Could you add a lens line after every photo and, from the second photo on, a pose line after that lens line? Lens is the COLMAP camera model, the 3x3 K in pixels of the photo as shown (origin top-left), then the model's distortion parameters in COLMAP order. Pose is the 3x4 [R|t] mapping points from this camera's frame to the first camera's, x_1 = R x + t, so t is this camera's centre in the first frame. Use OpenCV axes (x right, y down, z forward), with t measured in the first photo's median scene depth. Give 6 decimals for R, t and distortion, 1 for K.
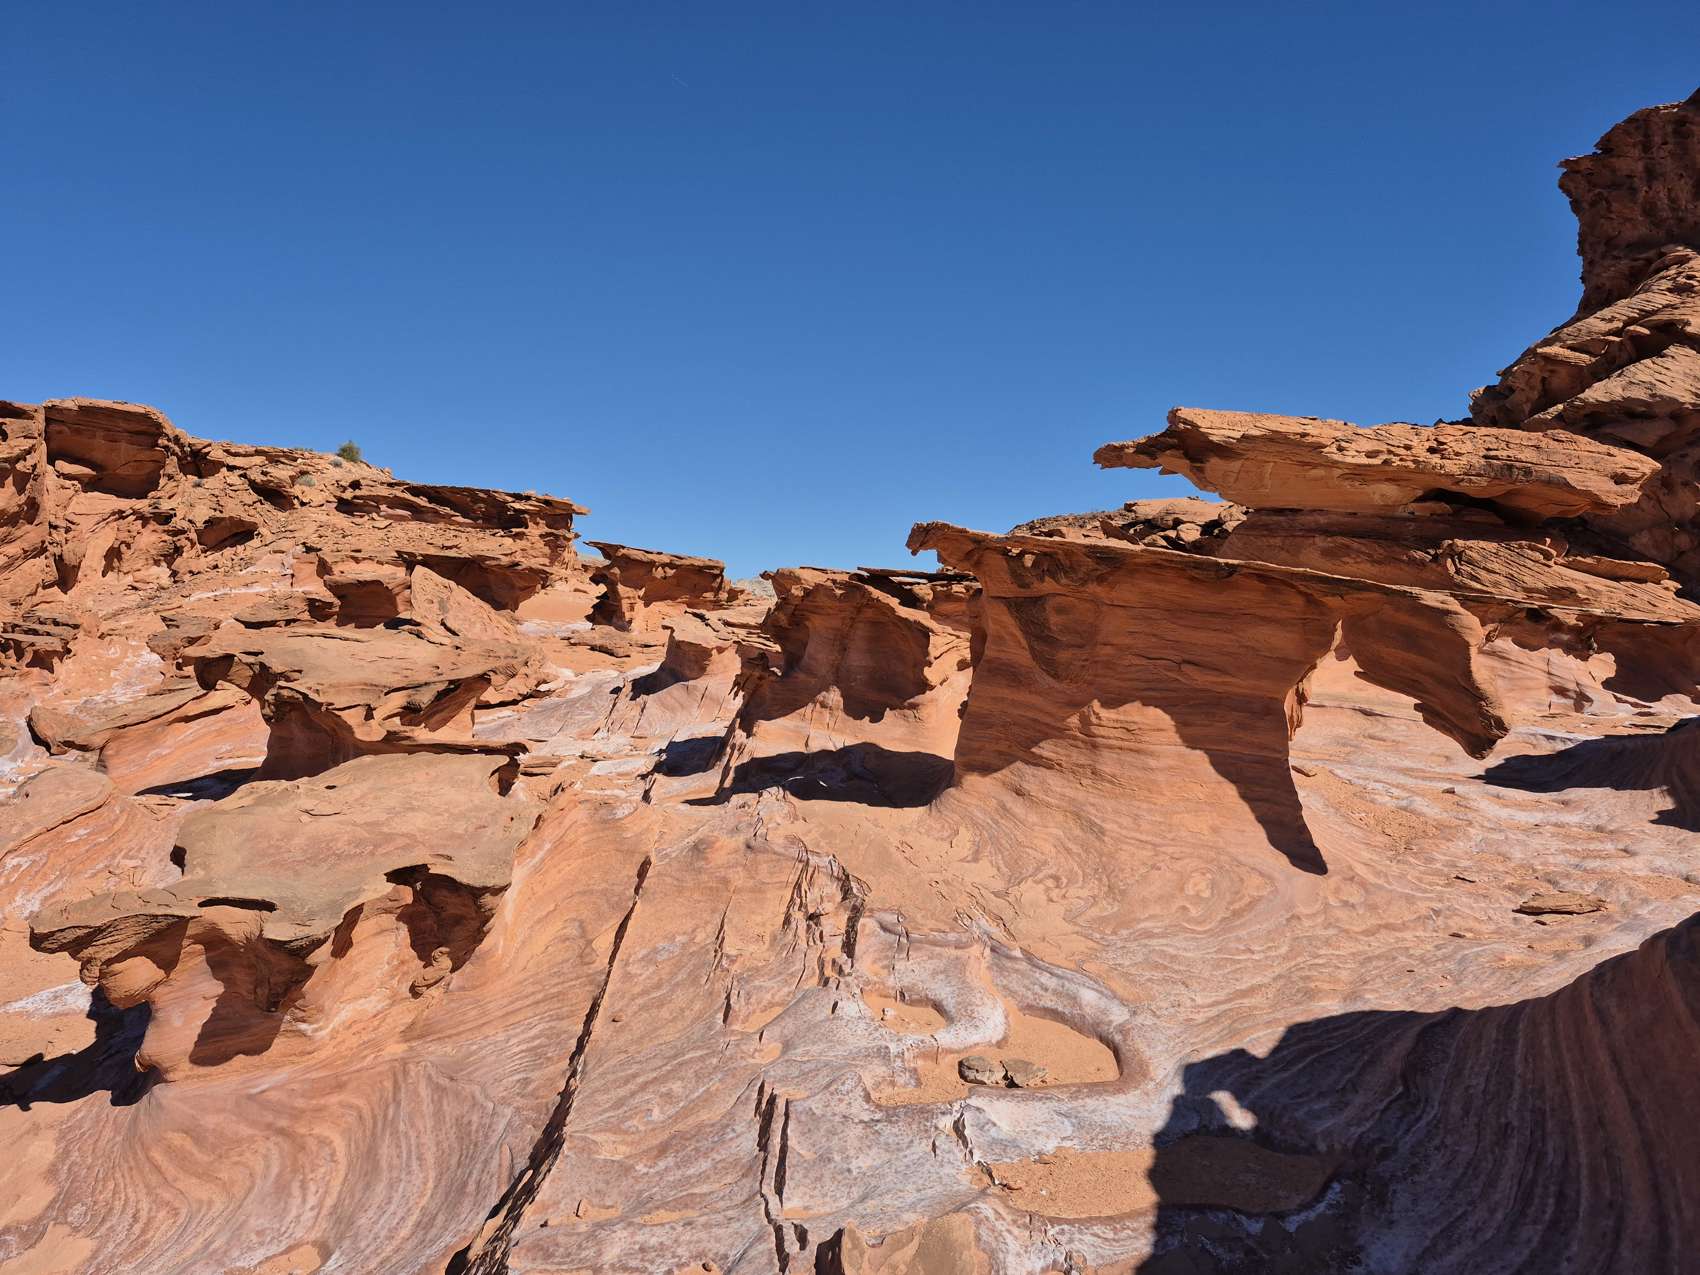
lens RADIAL K [[1203.2, 0, 835.0], [0, 1203.2, 623.1], [0, 0, 1]] dist [0.053435, -0.045655]
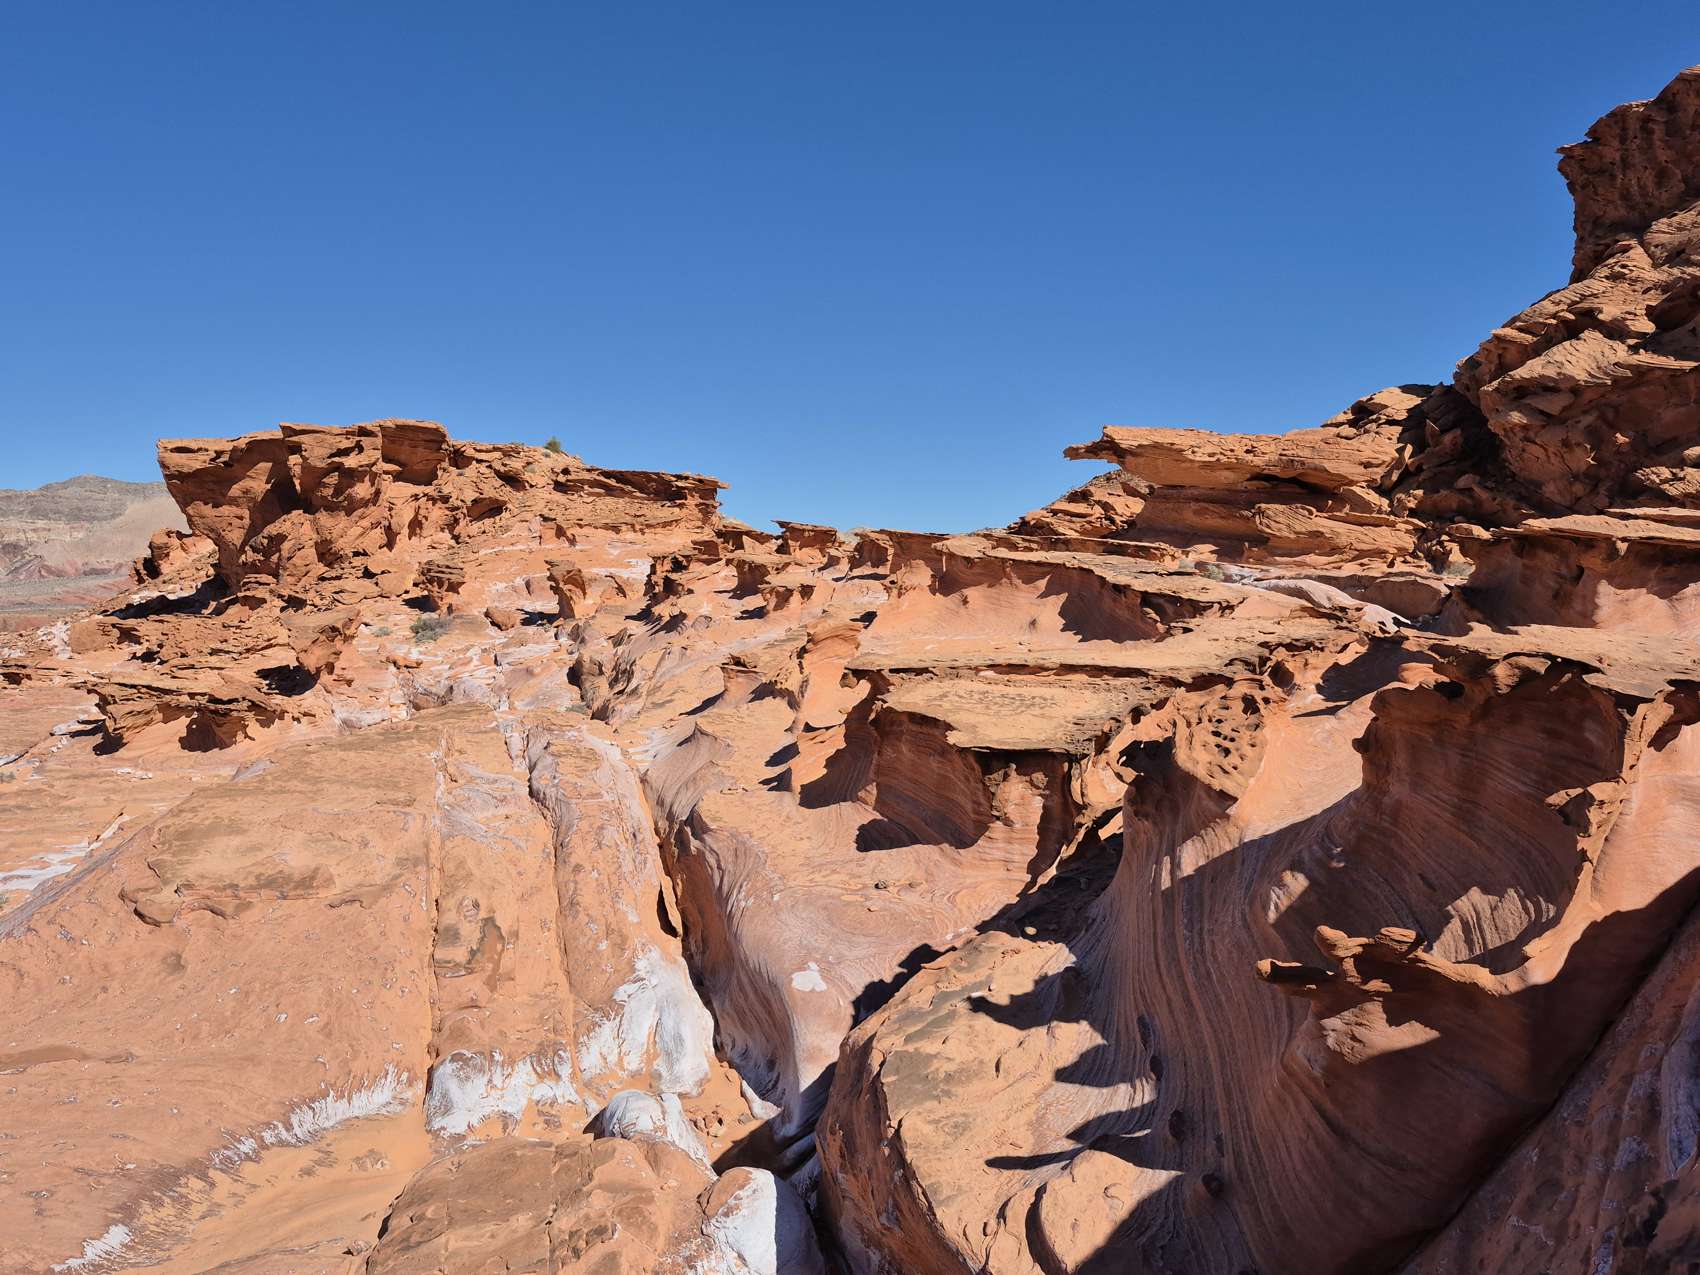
lens RADIAL K [[1256.7, 0, 841.3], [0, 1256.7, 641.2], [0, 0, 1]] dist [0.054346, -0.043996]
pose [[0.997071, -0.012005, -0.075530, 0.029901], [0.015887, 0.998572, 0.051006, 0.013040], [0.074810, -0.052057, 0.995838, -0.454886]]
